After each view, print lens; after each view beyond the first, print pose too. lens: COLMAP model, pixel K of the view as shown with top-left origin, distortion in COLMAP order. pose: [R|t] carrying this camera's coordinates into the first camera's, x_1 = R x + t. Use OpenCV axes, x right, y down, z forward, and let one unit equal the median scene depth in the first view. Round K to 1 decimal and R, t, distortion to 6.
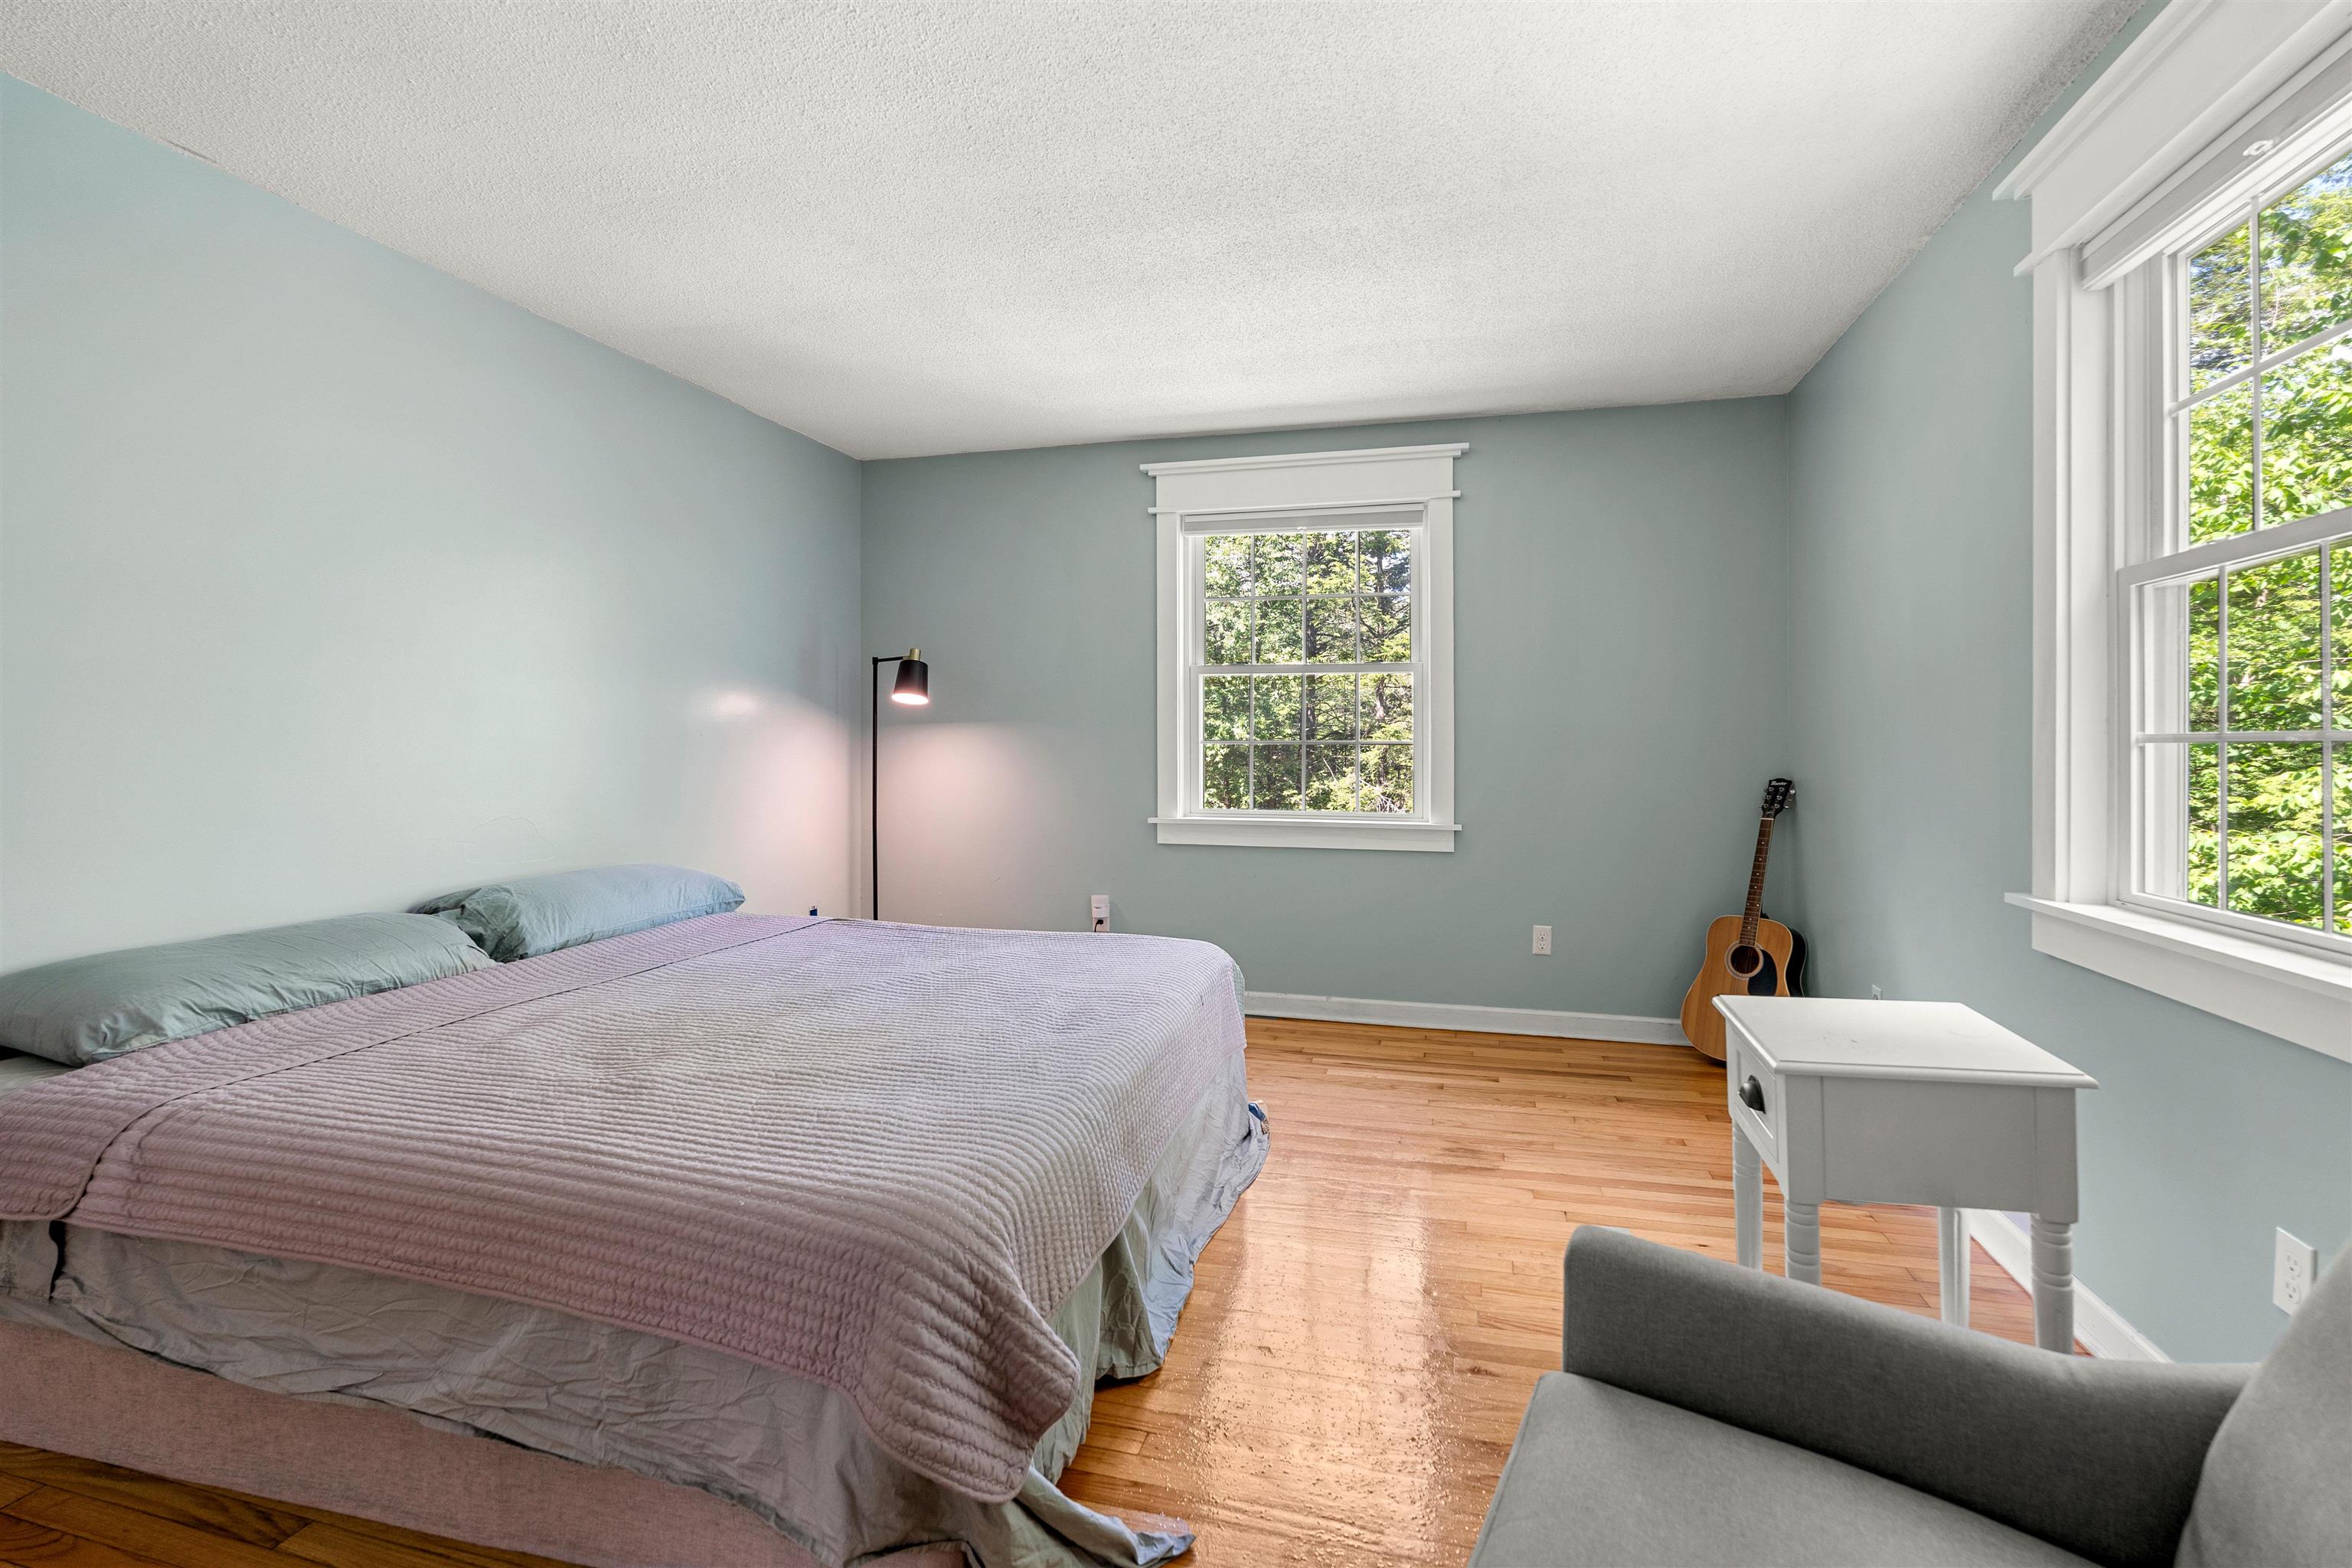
lens RADIAL K [[1047.0, 0, 1173.7], [0, 1047.0, 780.1], [0, 0, 1]] dist [0.000809, -0.000195]
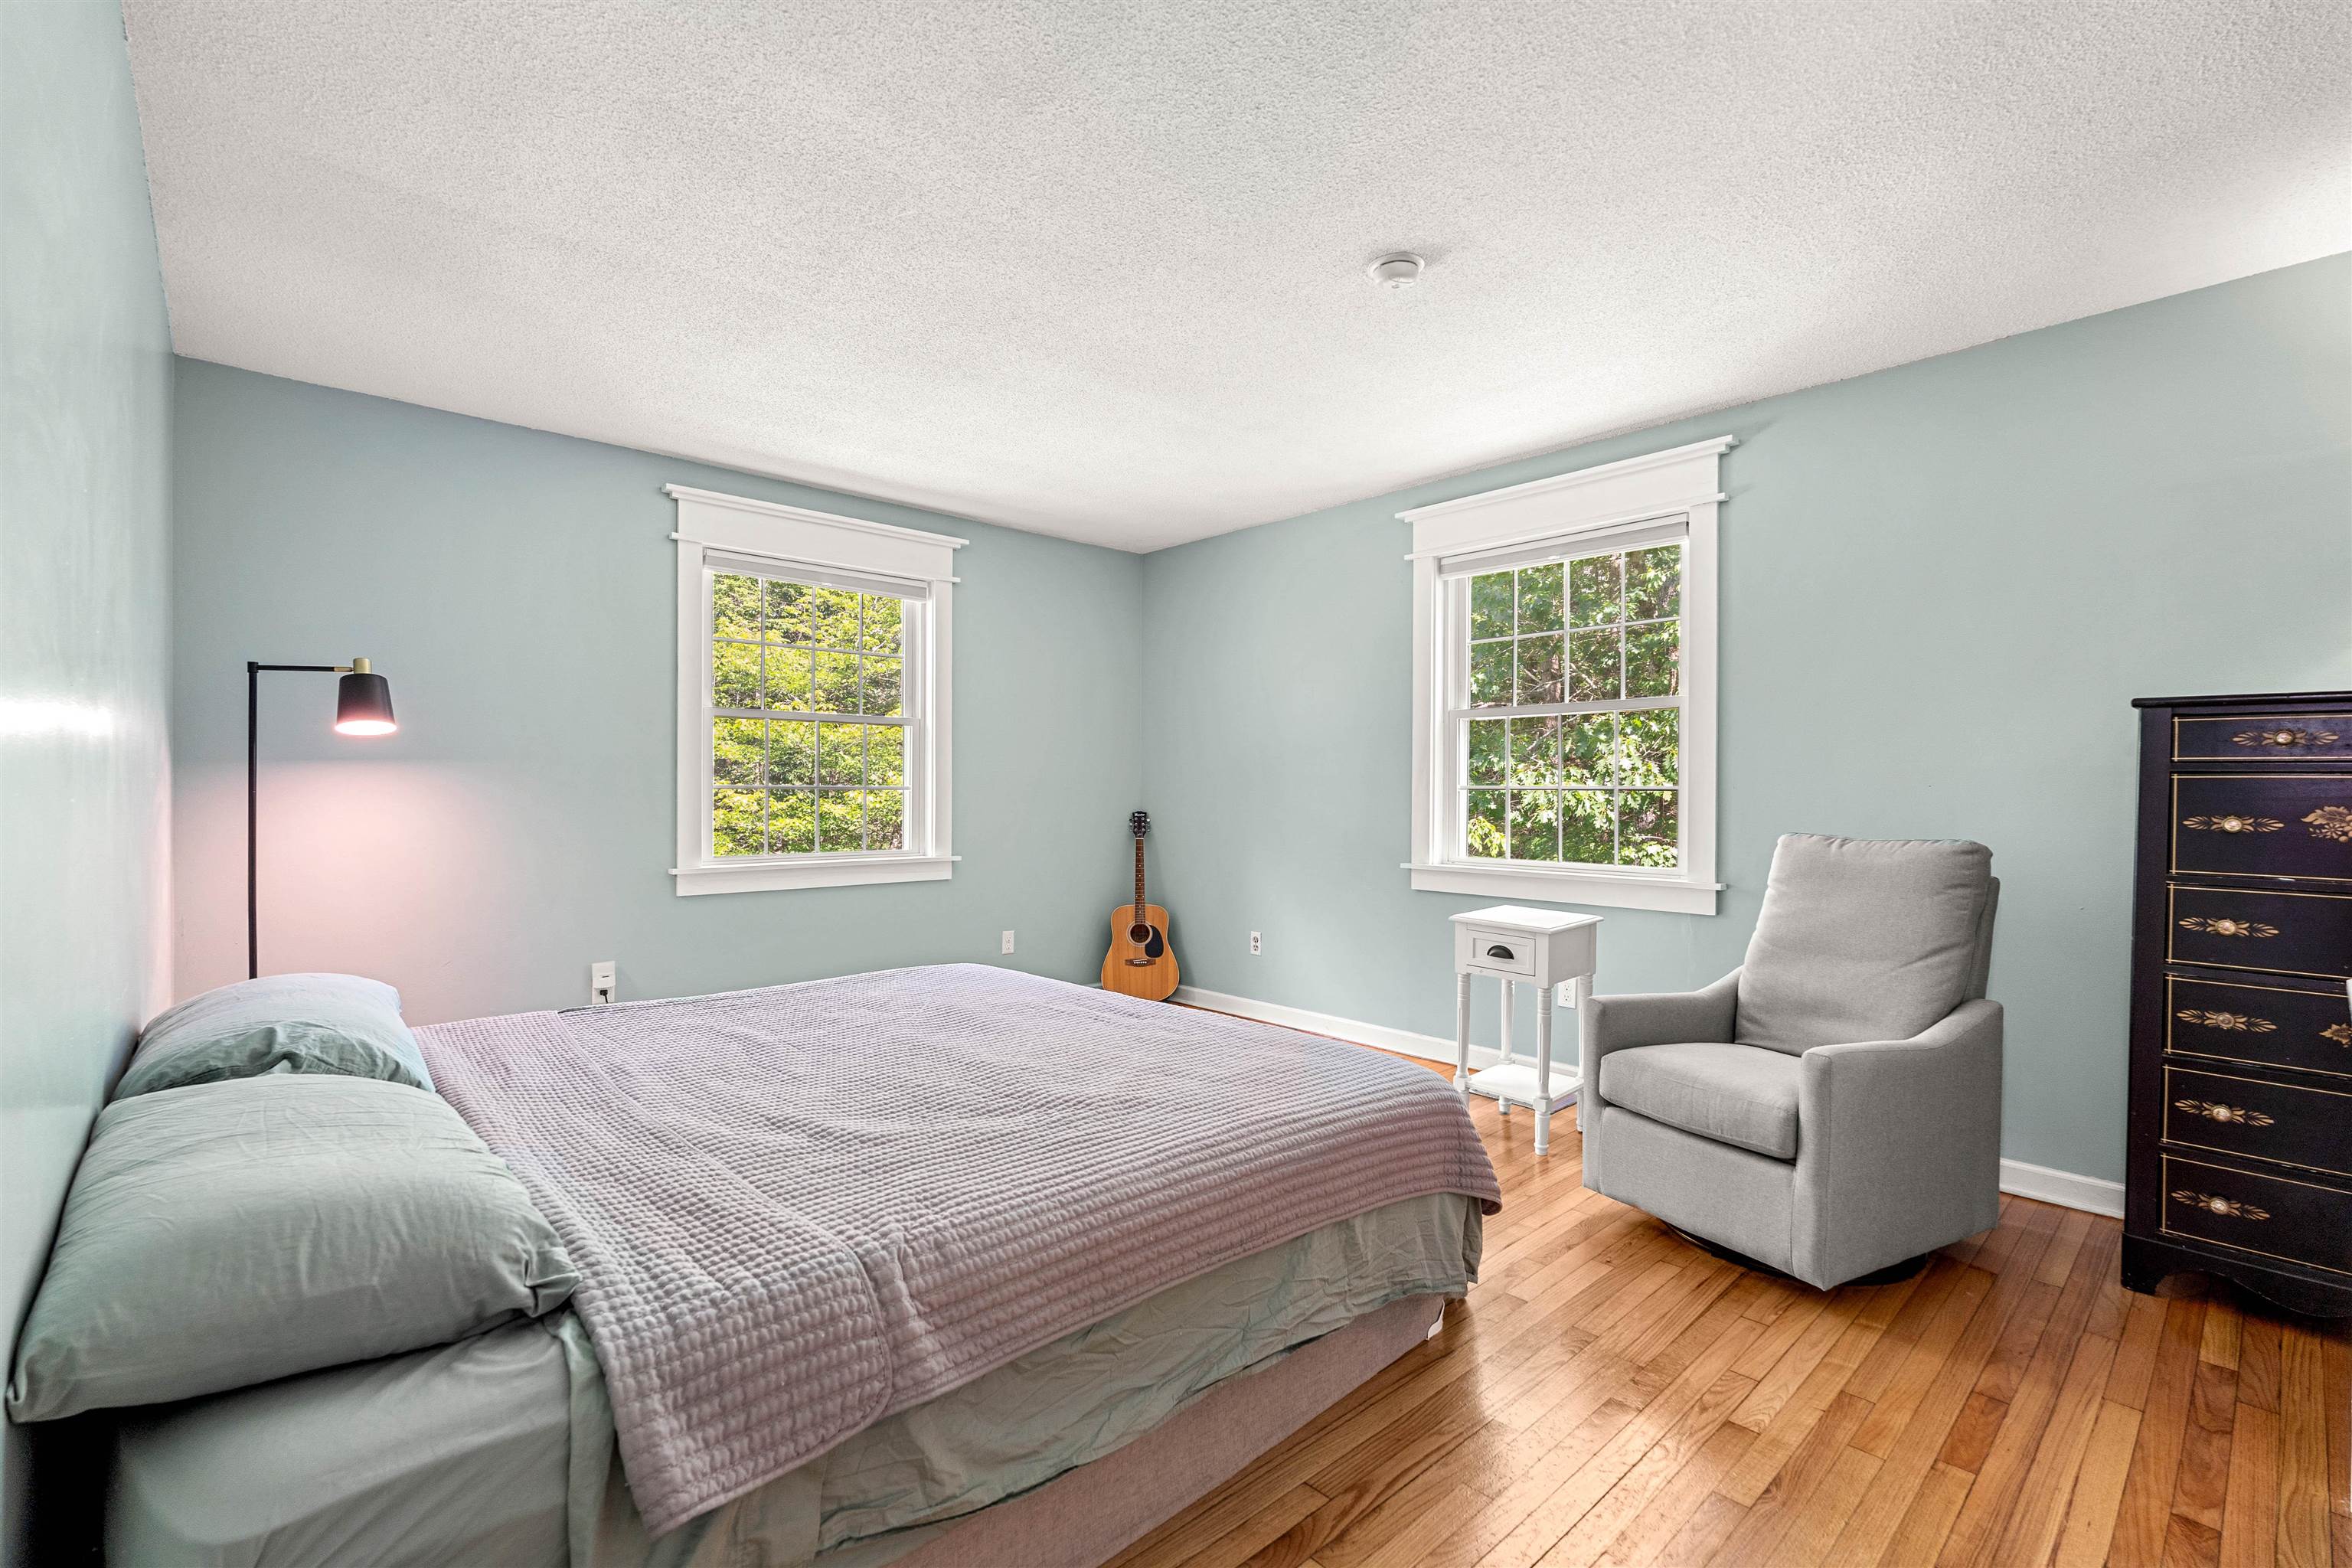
lens RADIAL K [[1025.5, 0, 1169.8], [0, 1025.5, 842.8], [0, 0, 1]] dist [-0.000976, -0.000176]
pose [[0.542421, -0.045878, 0.838853, -0.599653], [0.028754, 0.998937, 0.036040, -0.008096], [-0.839615, 0.004572, 0.543163, 0.159145]]
